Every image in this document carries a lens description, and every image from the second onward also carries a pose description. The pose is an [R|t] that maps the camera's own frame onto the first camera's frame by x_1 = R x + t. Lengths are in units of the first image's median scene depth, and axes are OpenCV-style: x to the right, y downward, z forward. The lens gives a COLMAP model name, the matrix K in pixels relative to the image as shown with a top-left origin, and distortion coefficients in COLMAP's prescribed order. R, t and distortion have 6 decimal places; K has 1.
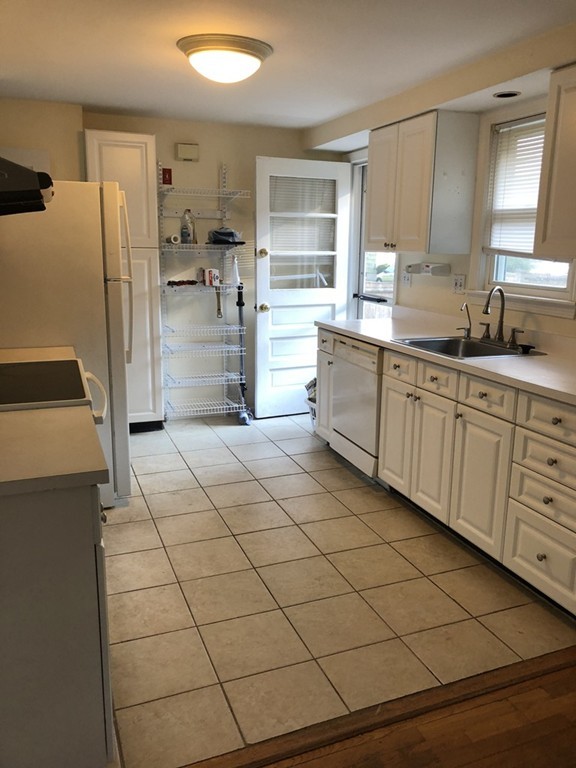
lens RADIAL K [[623.2, 0, 300.0], [0, 623.2, 380.6], [0, 0, 1]] dist [0.003517, -0.012528]
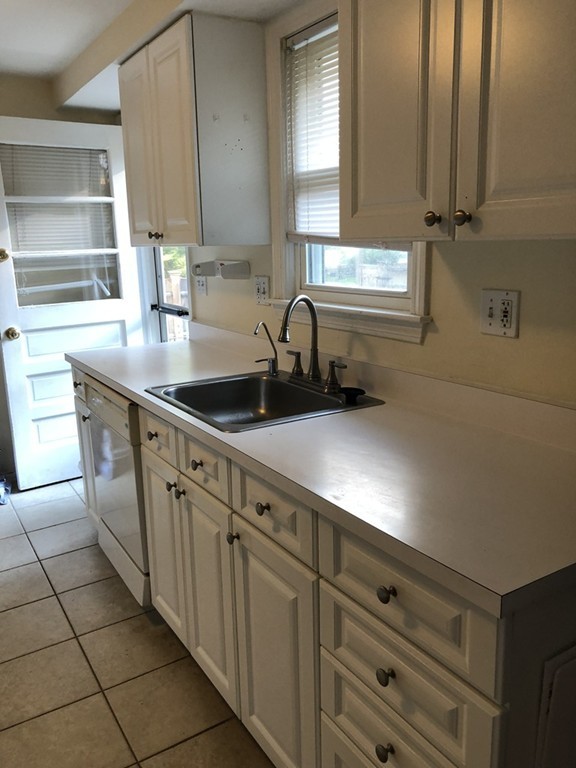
lens RADIAL K [[623.2, 0, 300.0], [0, 623.2, 380.6], [0, 0, 1]] dist [0.003517, -0.012528]
pose [[0.980844, -0.079223, 0.177955, 0.154553], [0.078290, 0.996855, 0.012269, -0.057625], [-0.178368, 0.001898, 0.983962, 0.308504]]
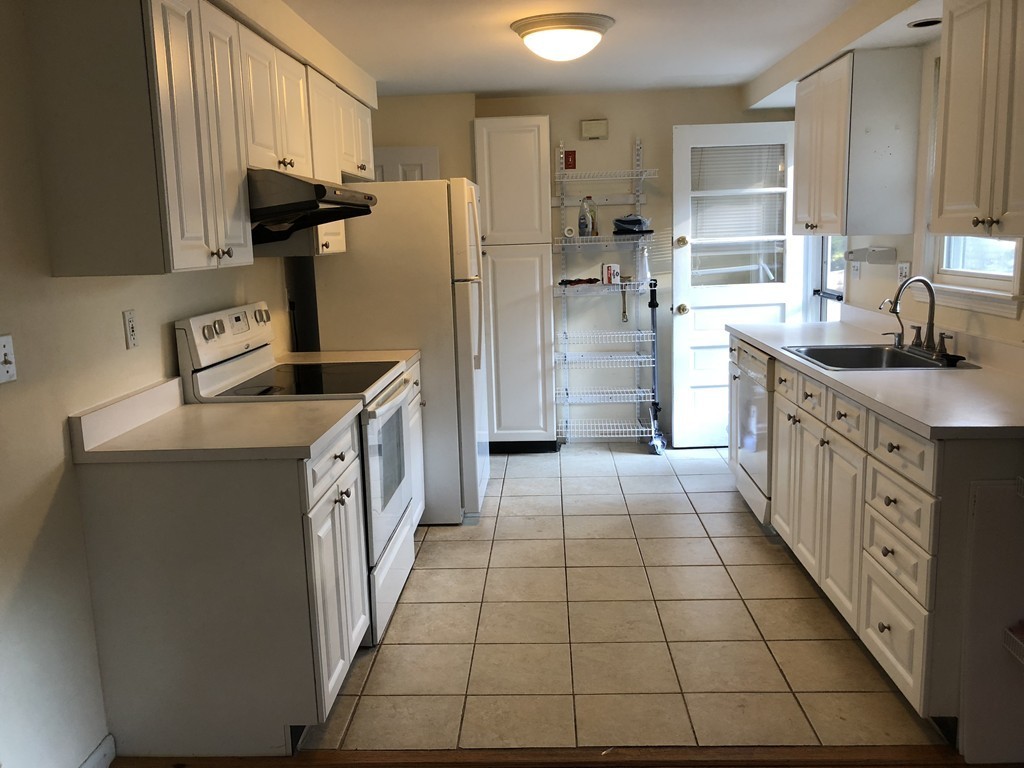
lens RADIAL K [[834.0, 0, 498.4], [0, 834.0, 368.4], [0, 0, 1]] dist [0.040524, -0.059480]
pose [[0.902420, 0.021336, -0.430329, 0.230340], [-0.043190, 0.998222, -0.041078, 0.016603], [0.428687, 0.055655, 0.901737, -0.086678]]
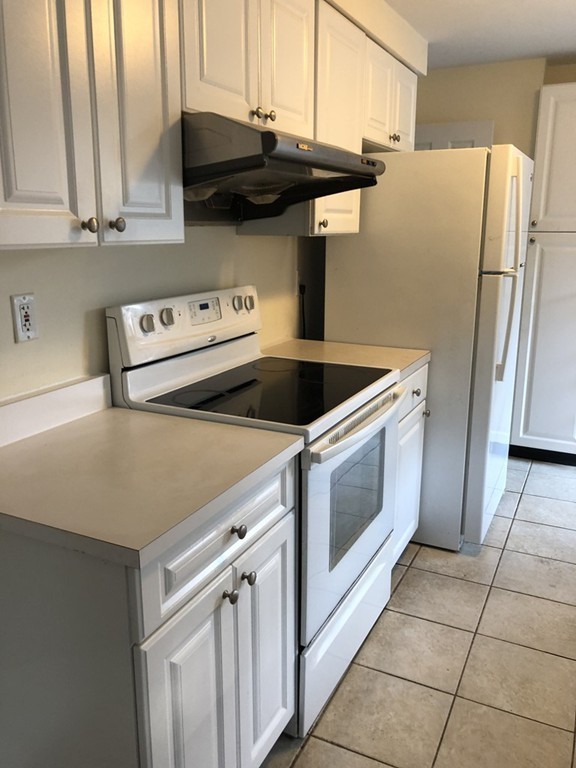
lens RADIAL K [[625.5, 0, 288.6], [0, 625.5, 377.9], [0, 0, 1]] dist [0.040524, -0.059480]
pose [[0.663614, 0.158254, -0.731144, 0.098064], [-0.146697, 0.985921, 0.080253, -0.044650], [0.733550, 0.053999, 0.677486, 0.222136]]
